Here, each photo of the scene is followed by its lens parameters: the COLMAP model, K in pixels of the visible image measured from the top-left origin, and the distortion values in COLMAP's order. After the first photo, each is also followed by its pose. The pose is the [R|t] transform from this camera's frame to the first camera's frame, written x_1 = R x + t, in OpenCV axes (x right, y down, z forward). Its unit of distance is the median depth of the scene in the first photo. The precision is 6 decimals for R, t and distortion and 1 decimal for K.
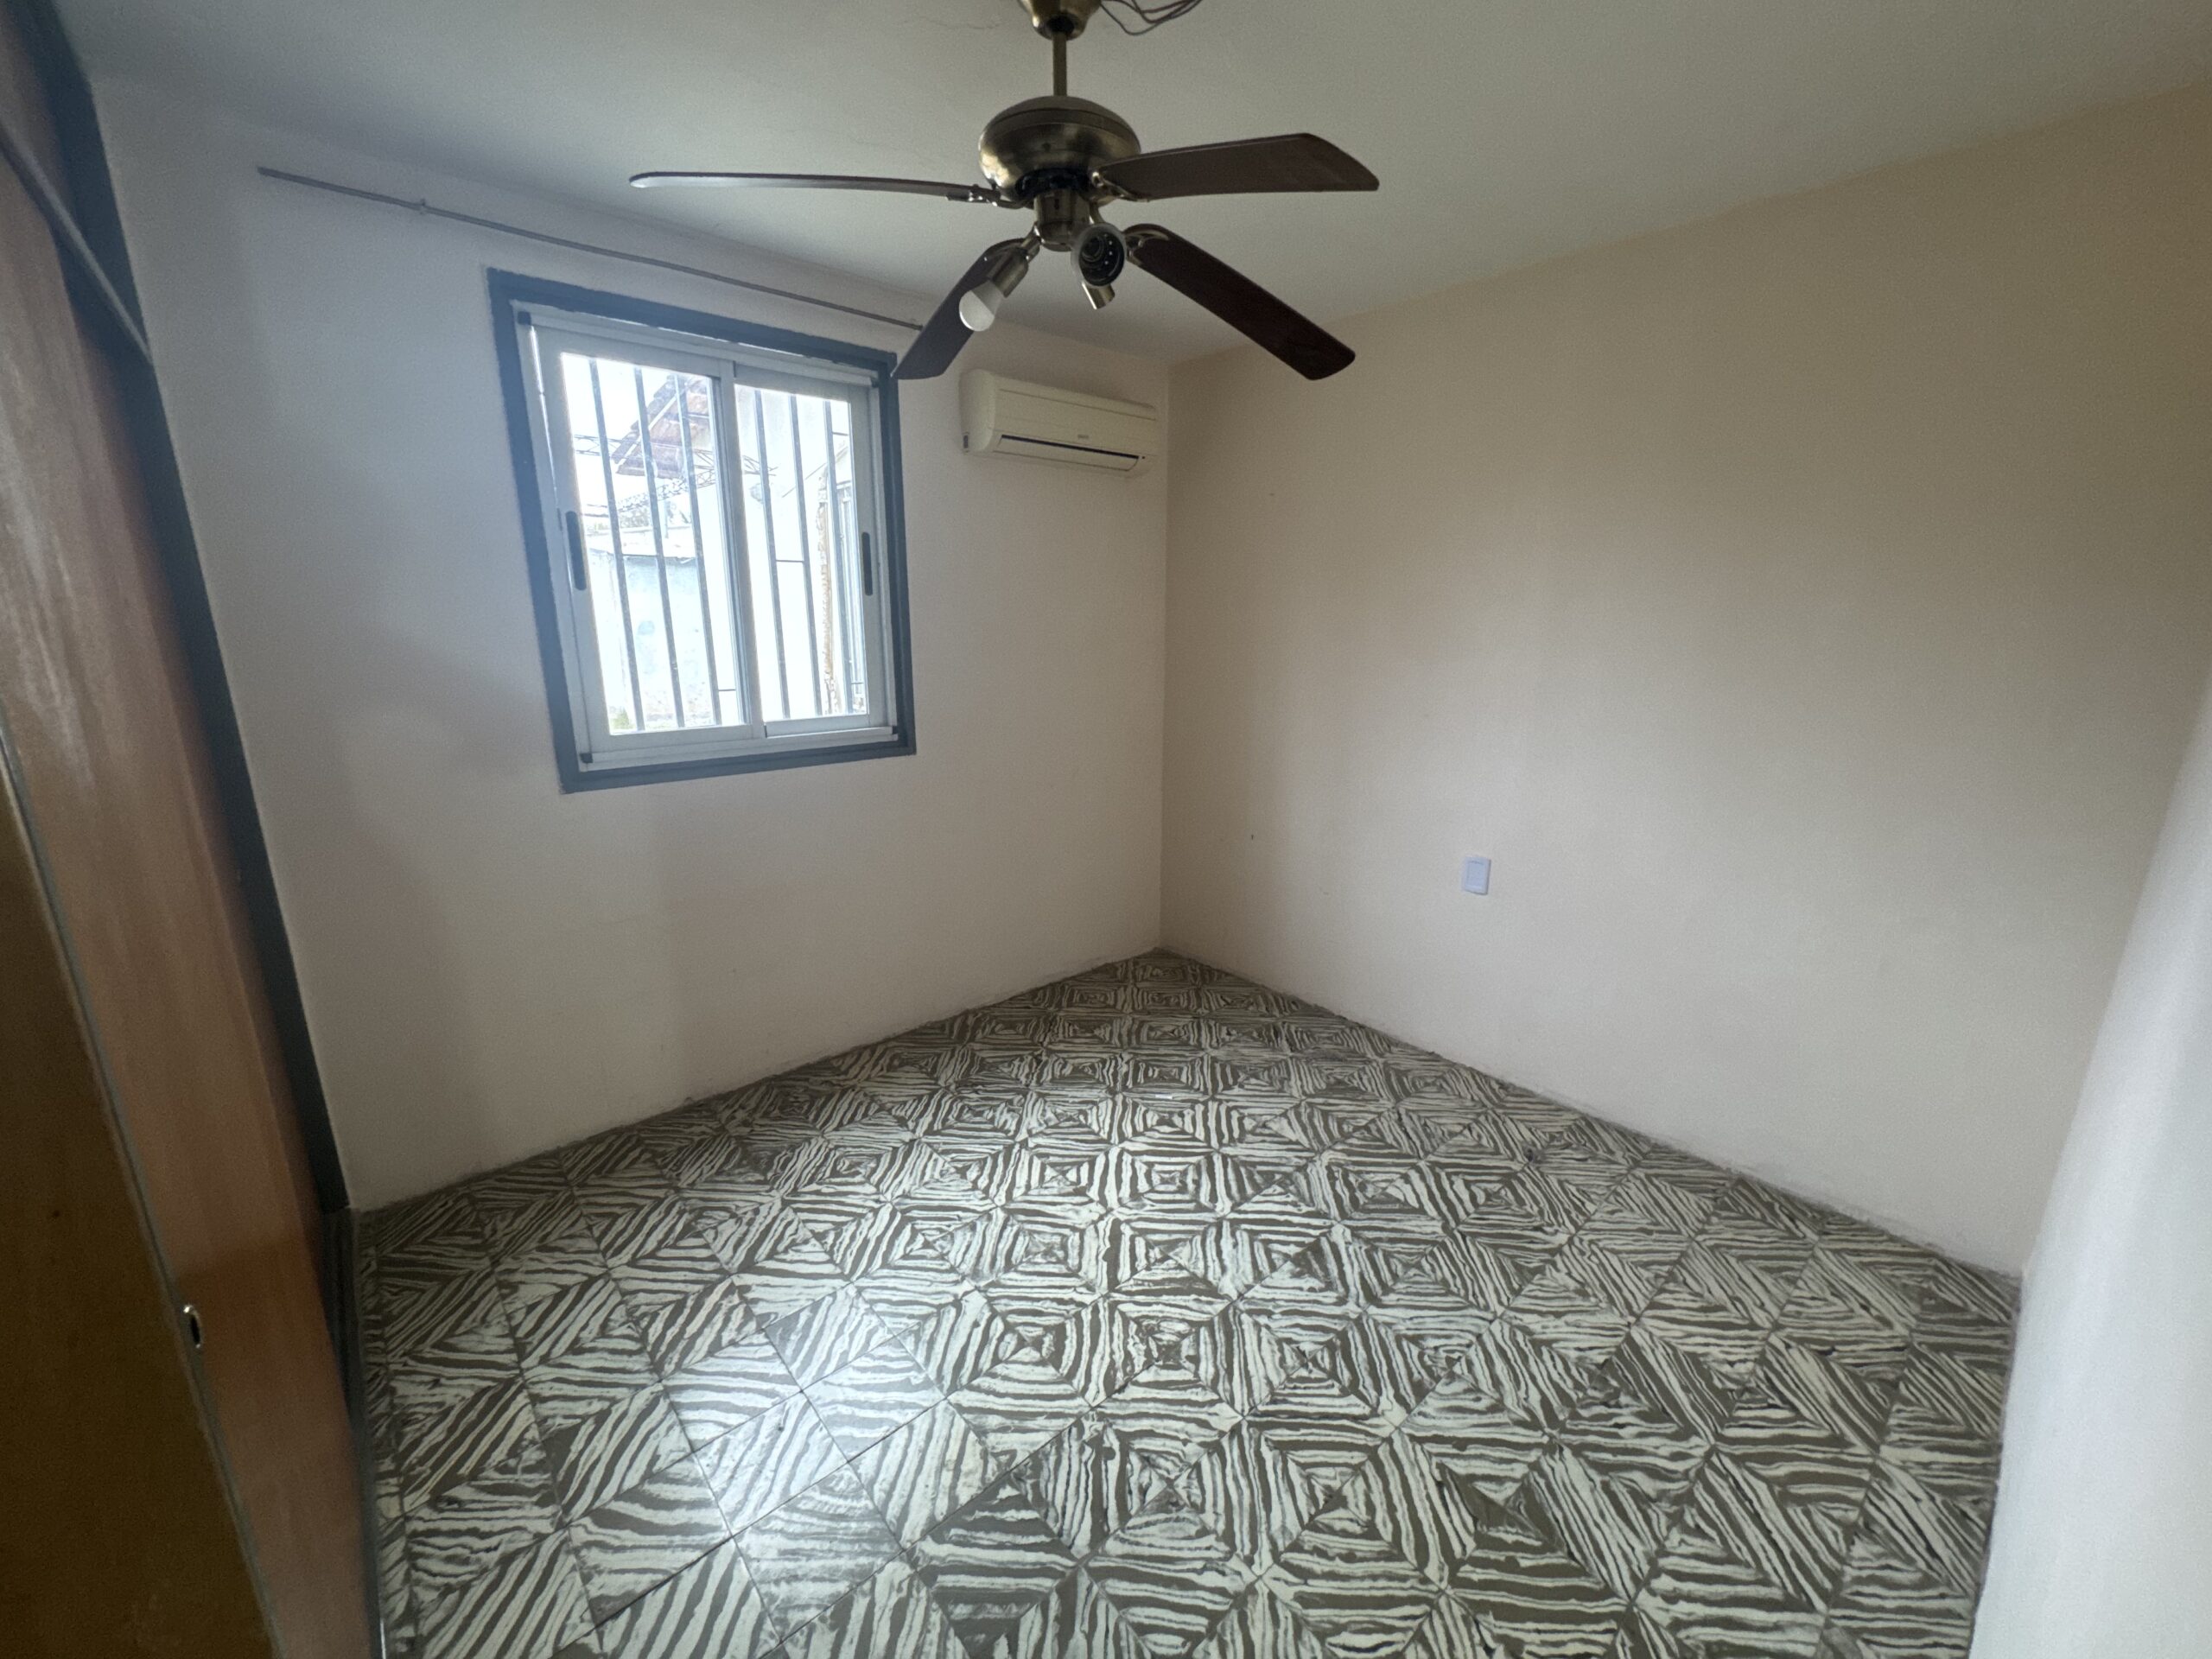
lens RADIAL K [[882.9, 0, 1105.4], [0, 882.9, 823.0], [0, 0, 1]] dist [-0.002994, 0.000248]
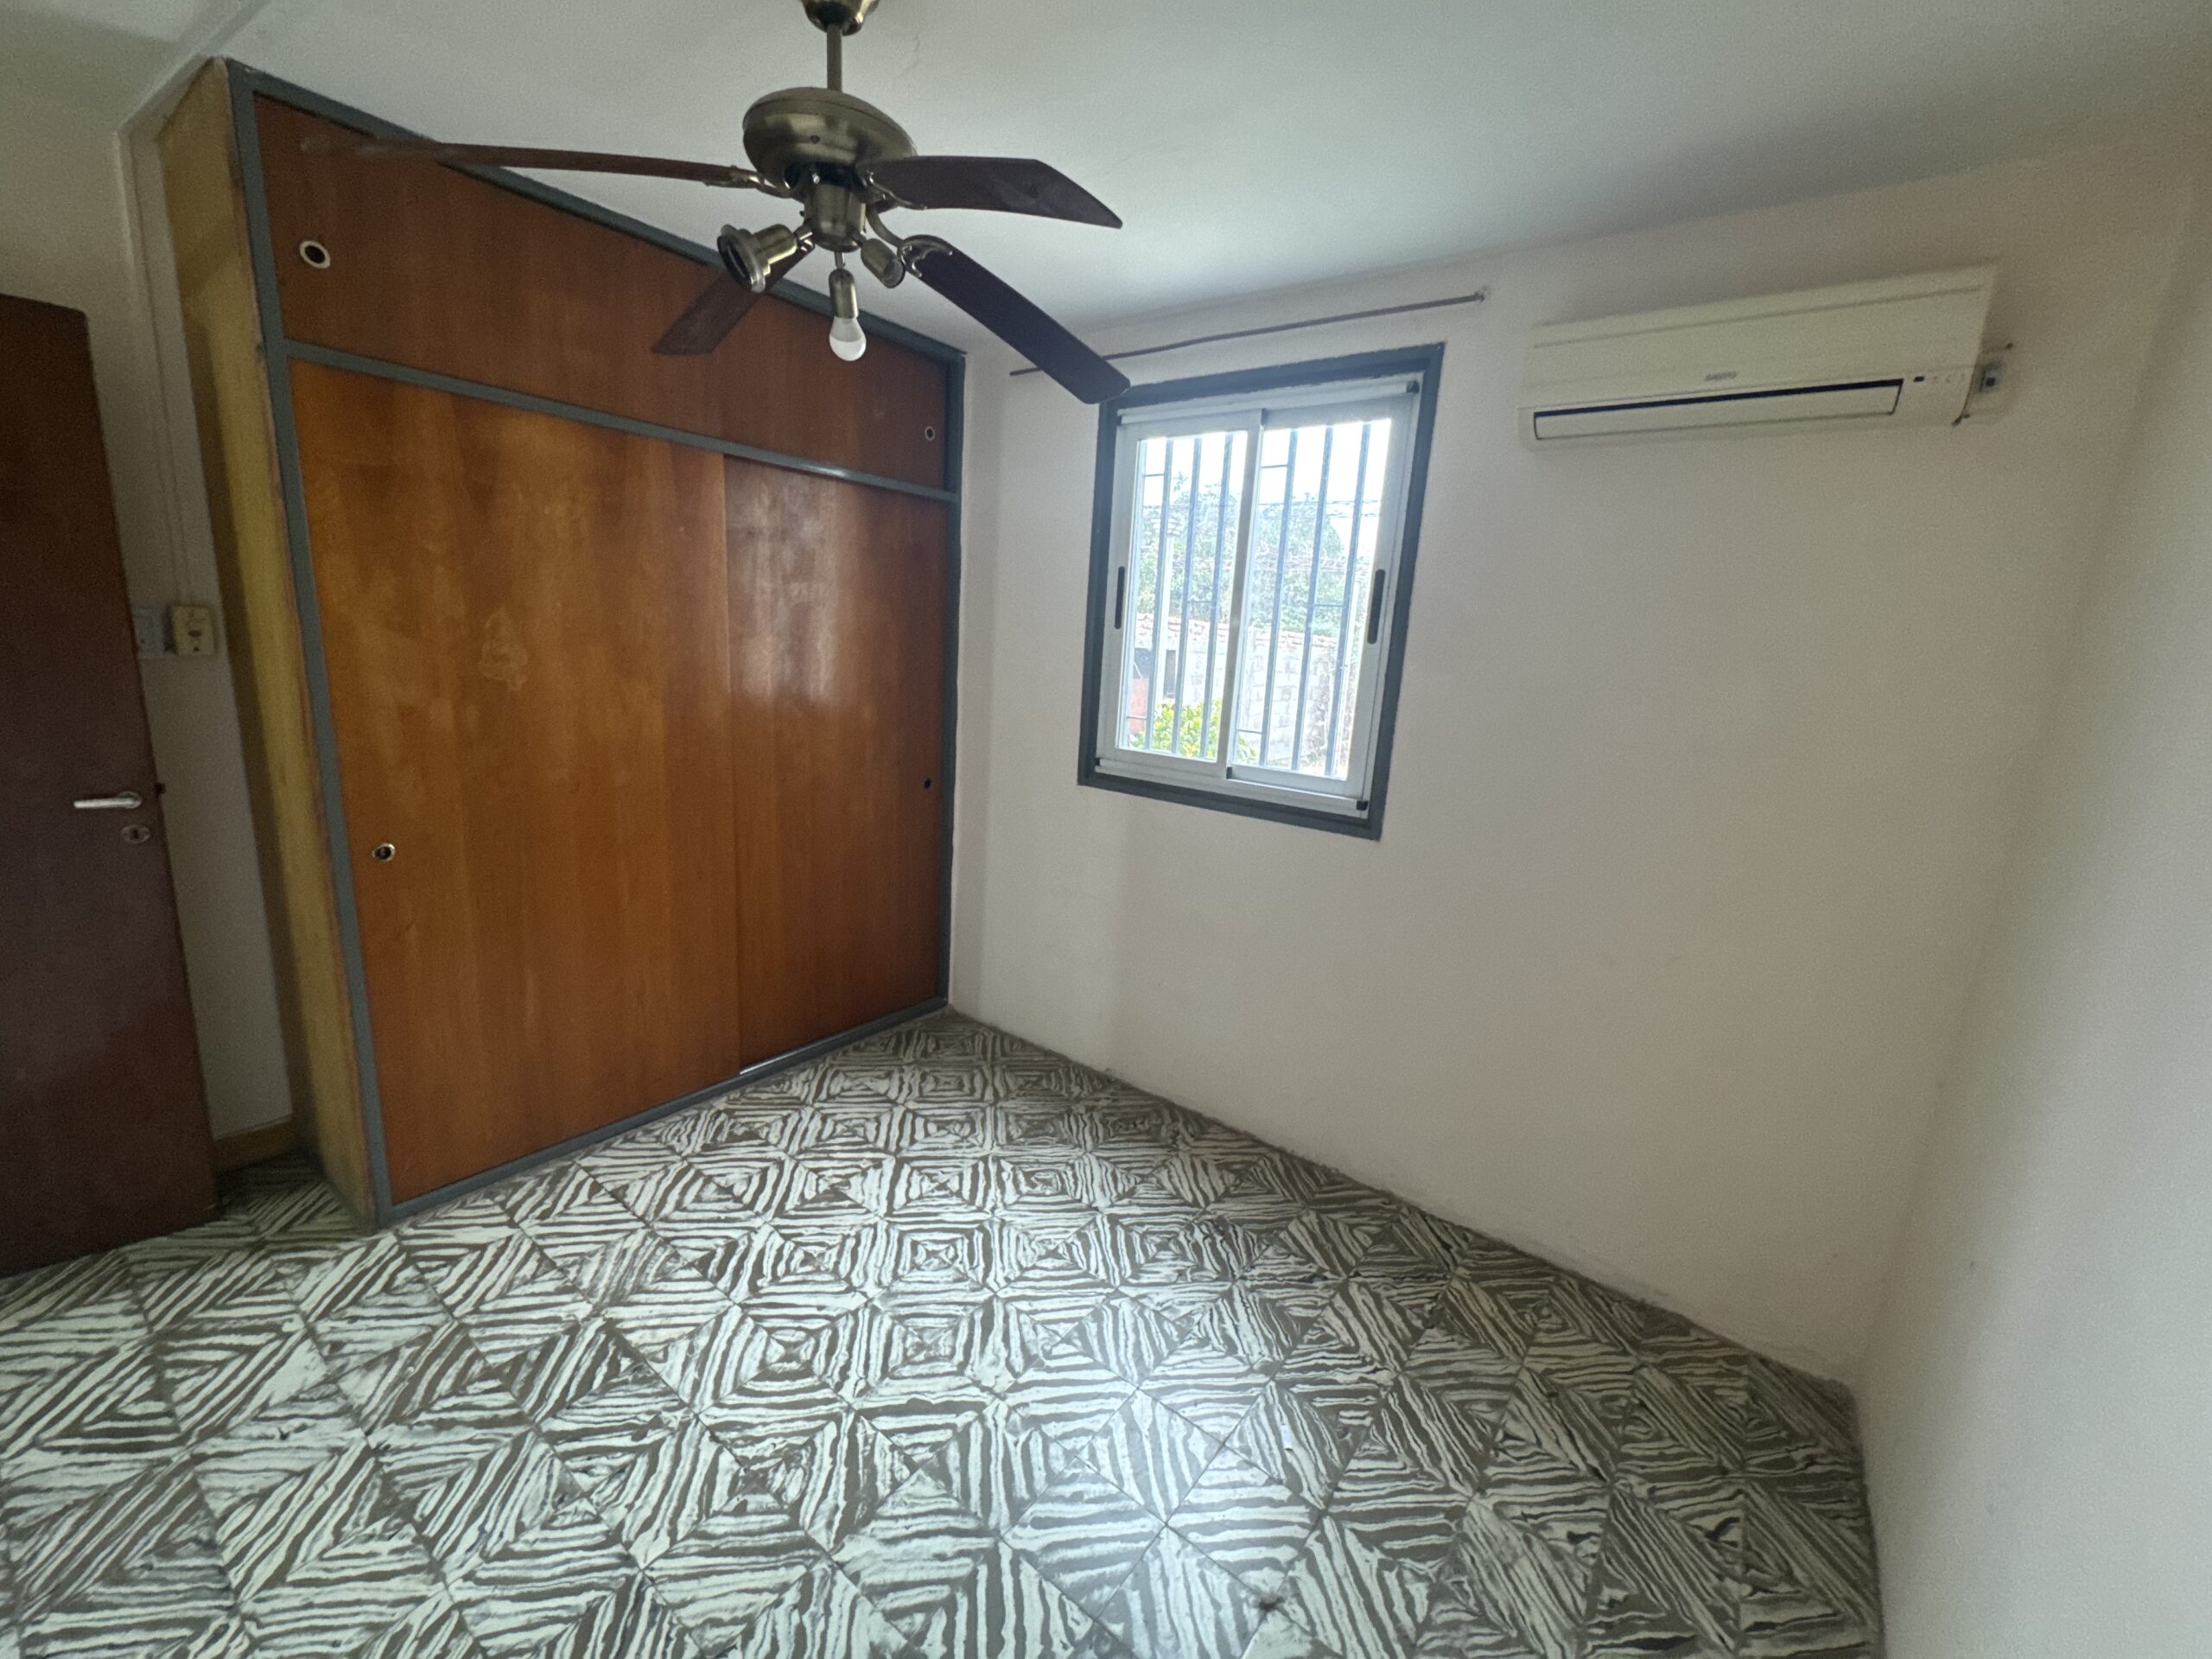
lens RADIAL K [[882.9, 0, 1109.9], [0, 882.9, 831.7], [0, 0, 1]] dist [-0.002994, 0.000248]
pose [[0.200756, 0.216852, -0.955339, 0.696768], [-0.286555, 0.945539, 0.154411, -0.197216], [0.936794, 0.242758, 0.251962, 0.801102]]
